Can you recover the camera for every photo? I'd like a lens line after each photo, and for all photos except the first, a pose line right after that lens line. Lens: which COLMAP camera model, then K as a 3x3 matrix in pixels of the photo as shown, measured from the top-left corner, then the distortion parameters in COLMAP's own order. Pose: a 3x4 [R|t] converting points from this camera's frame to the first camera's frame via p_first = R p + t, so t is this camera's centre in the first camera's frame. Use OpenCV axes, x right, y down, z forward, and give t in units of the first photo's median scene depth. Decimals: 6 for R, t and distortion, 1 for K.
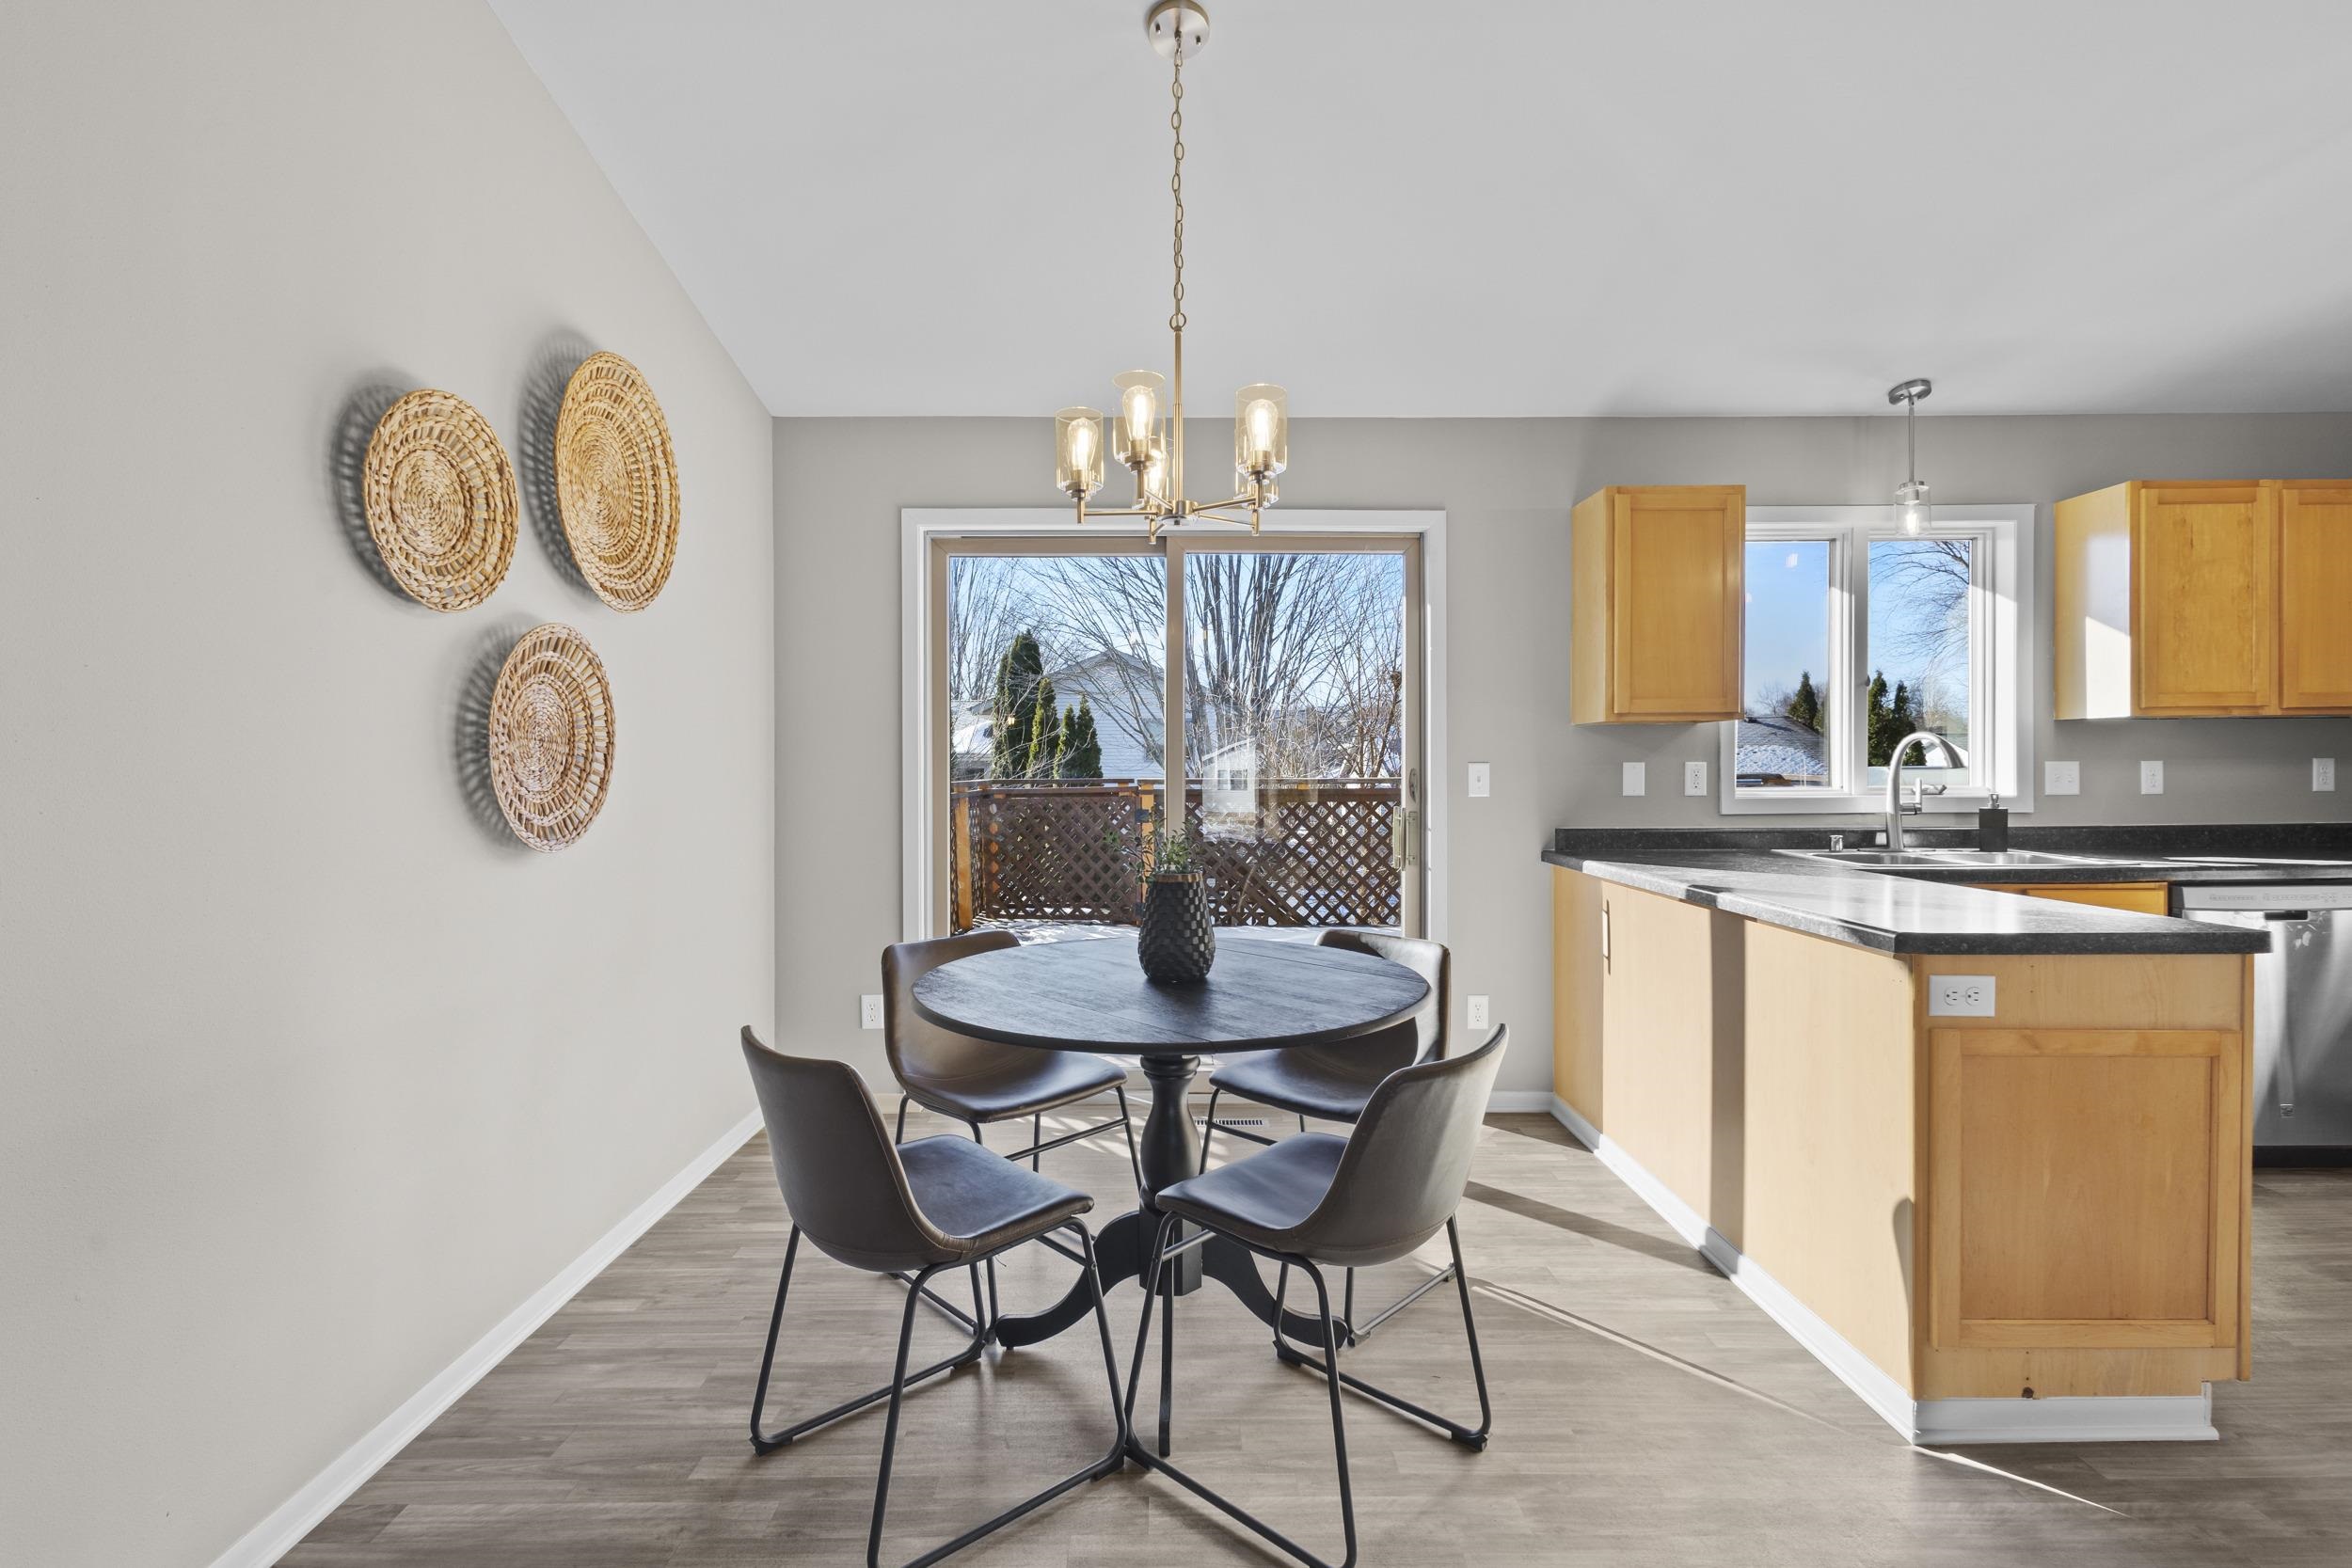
lens RADIAL K [[1079.1, 0, 1163.8], [0, 1079.1, 774.4], [0, 0, 1]] dist [0.010699, -0.002916]
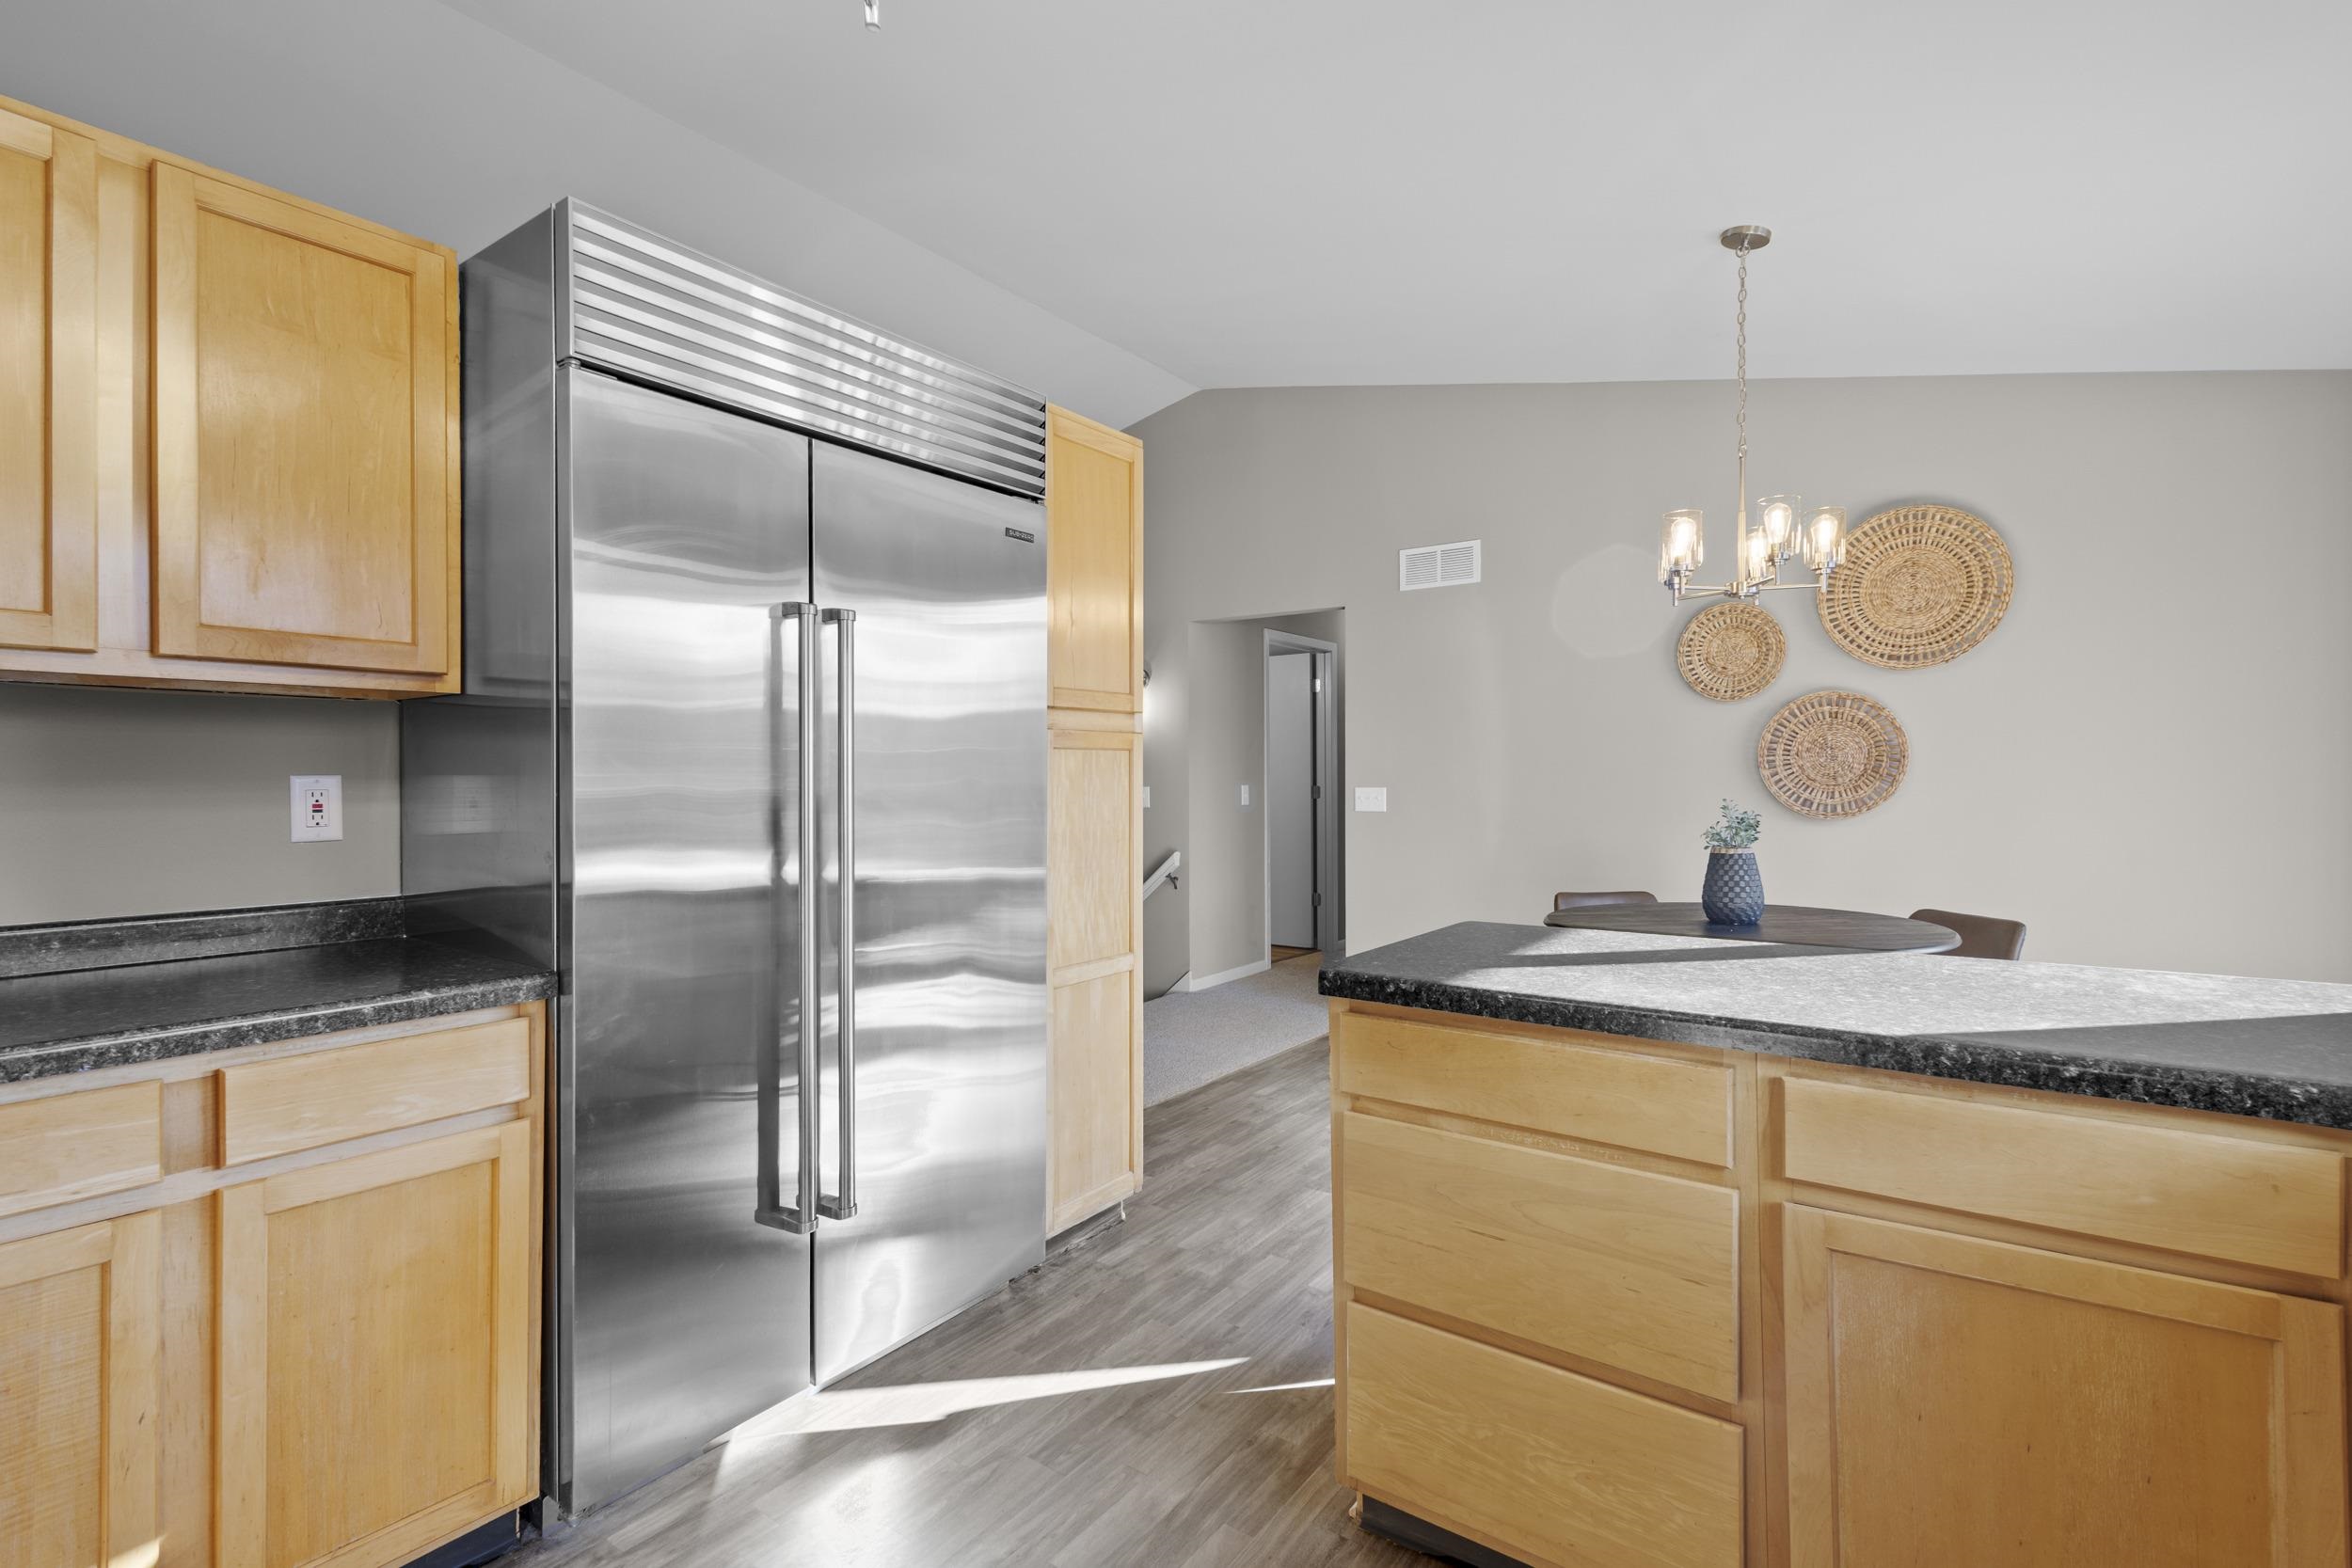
lens RADIAL K [[1079.1, 0, 1145.0], [0, 1079.1, 777.0], [0, 0, 1]] dist [0.010699, -0.002916]
pose [[-0.616565, 0.007933, -0.787264, 1.409609], [0.004185, 0.999968, 0.006799, -0.013683], [0.787293, 0.000897, -0.616579, 1.119413]]
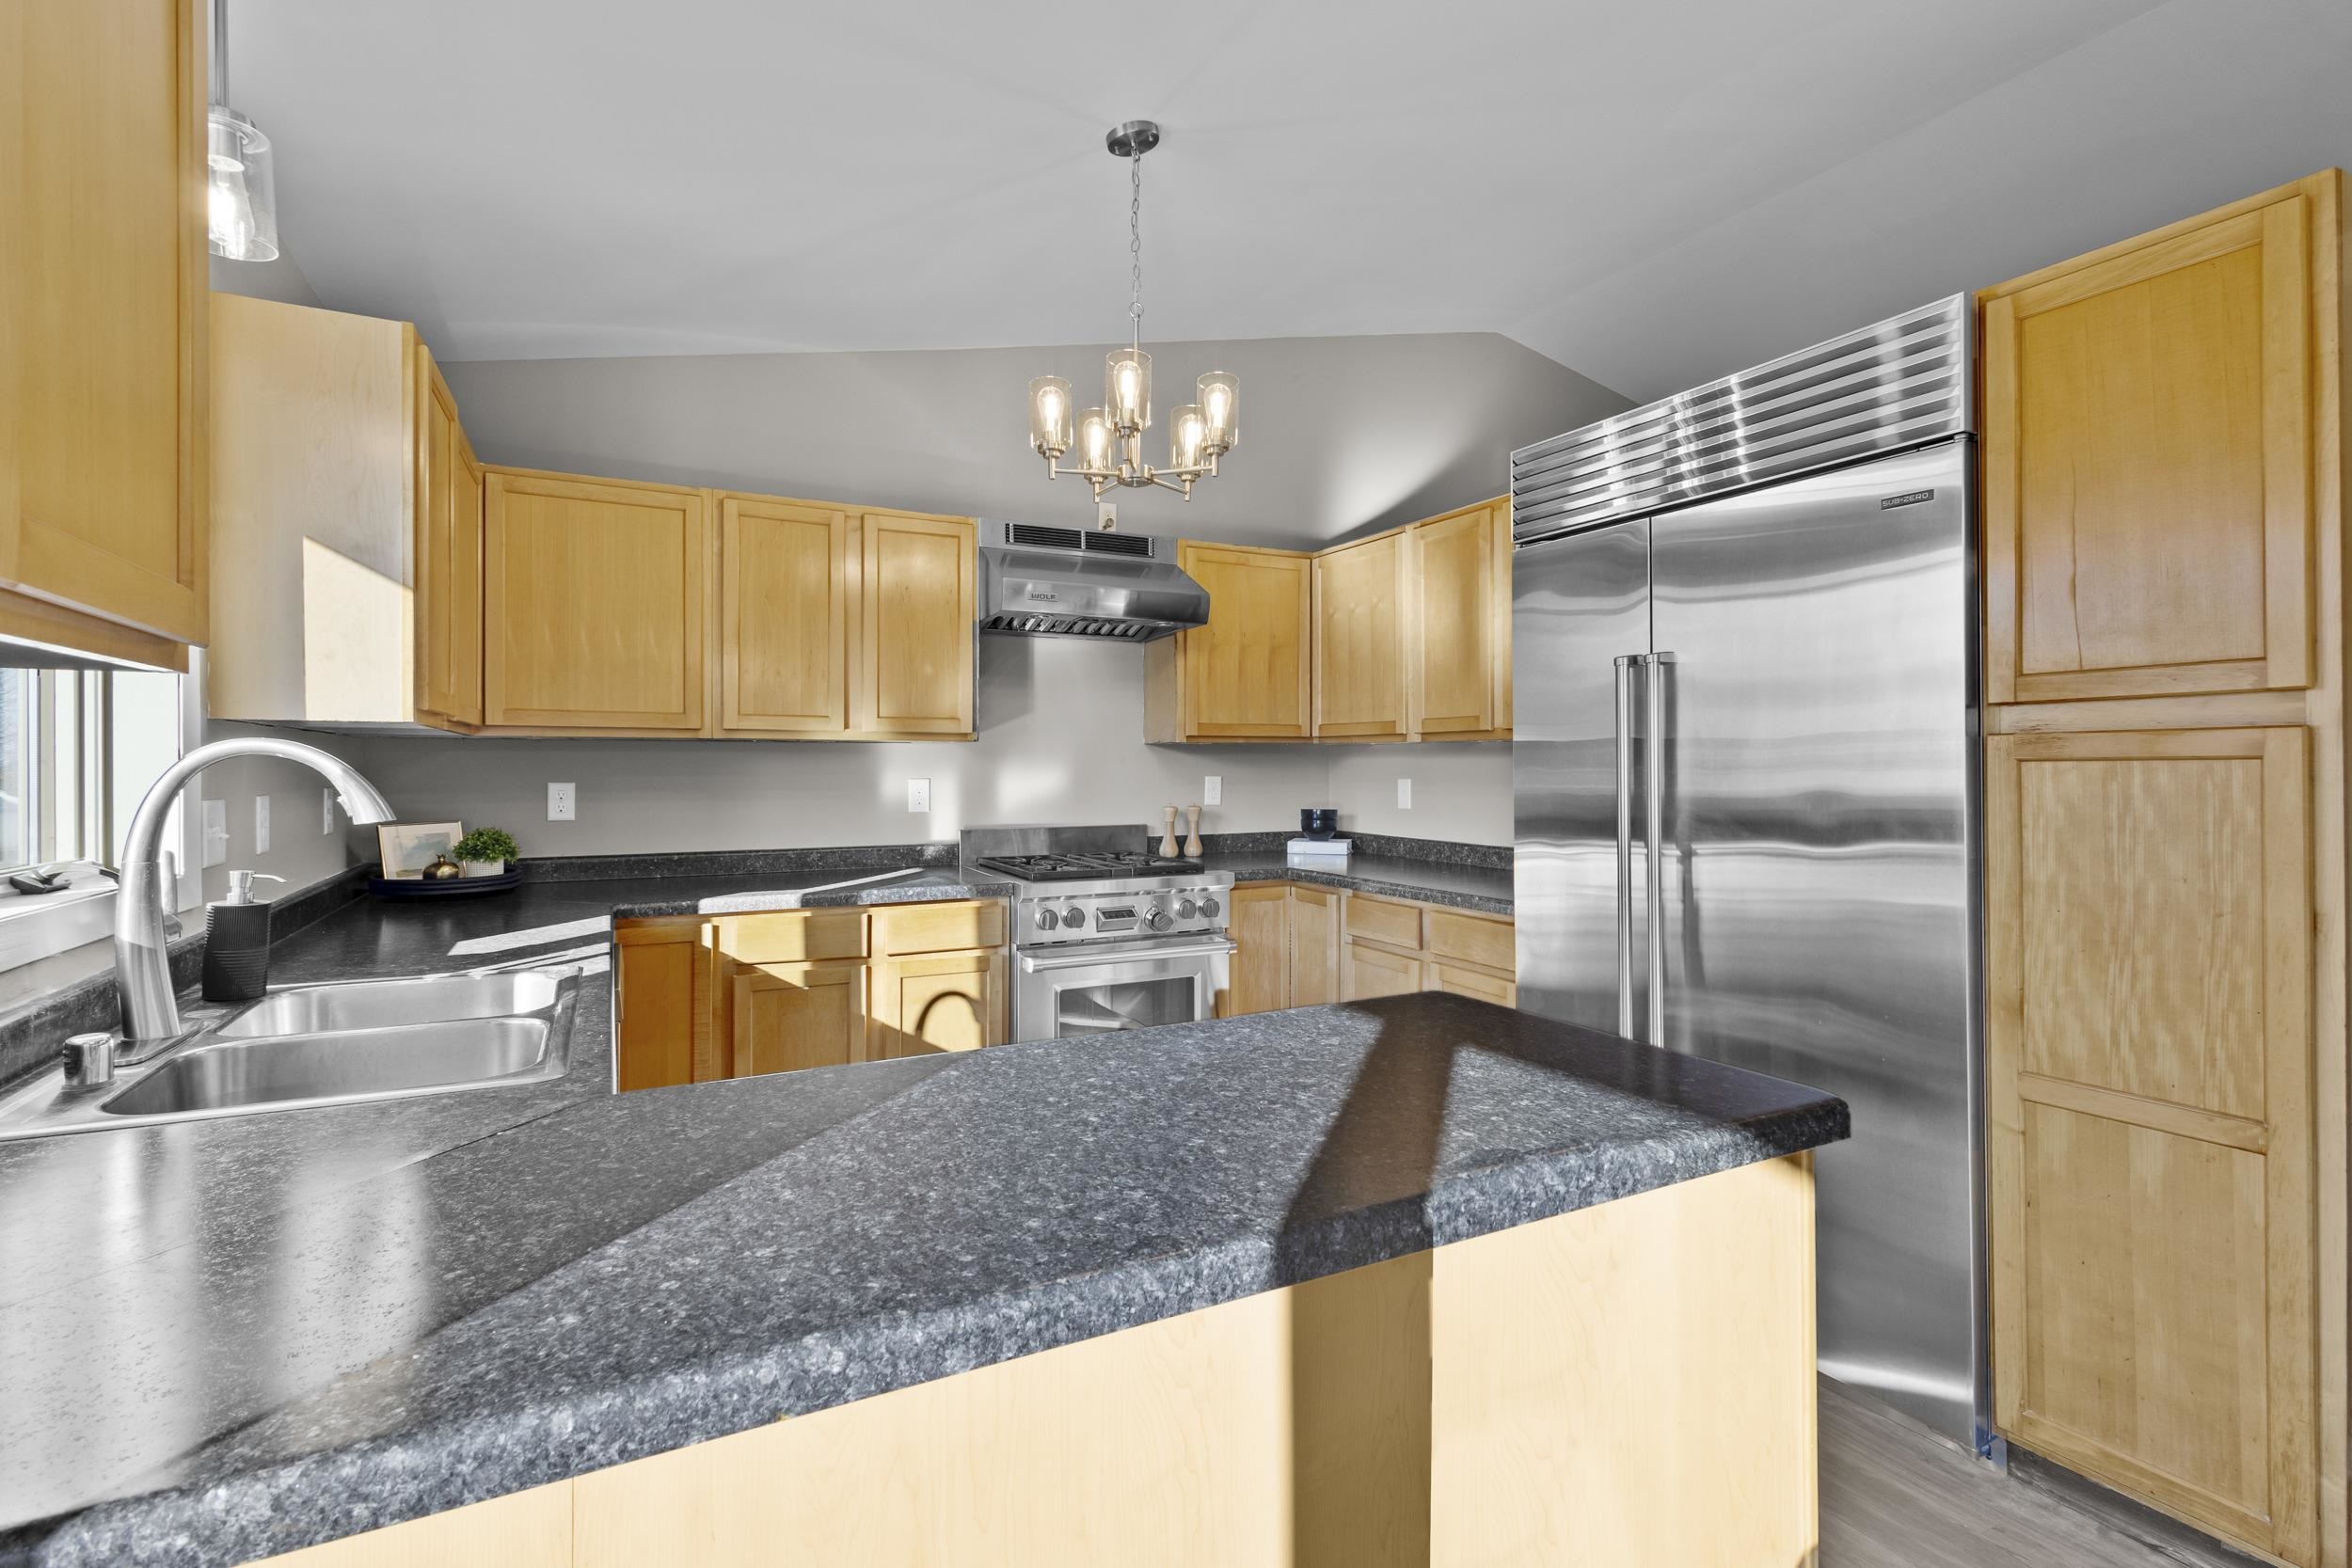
lens RADIAL K [[1079.1, 0, 1174.6], [0, 1079.1, 768.3], [0, 0, 1]] dist [0.010699, -0.002916]
pose [[-0.449992, 0.008545, 0.892992, 0.247844], [0.014526, 0.999892, -0.002248, -0.028421], [-0.892915, 0.011960, -0.450067, 1.245548]]
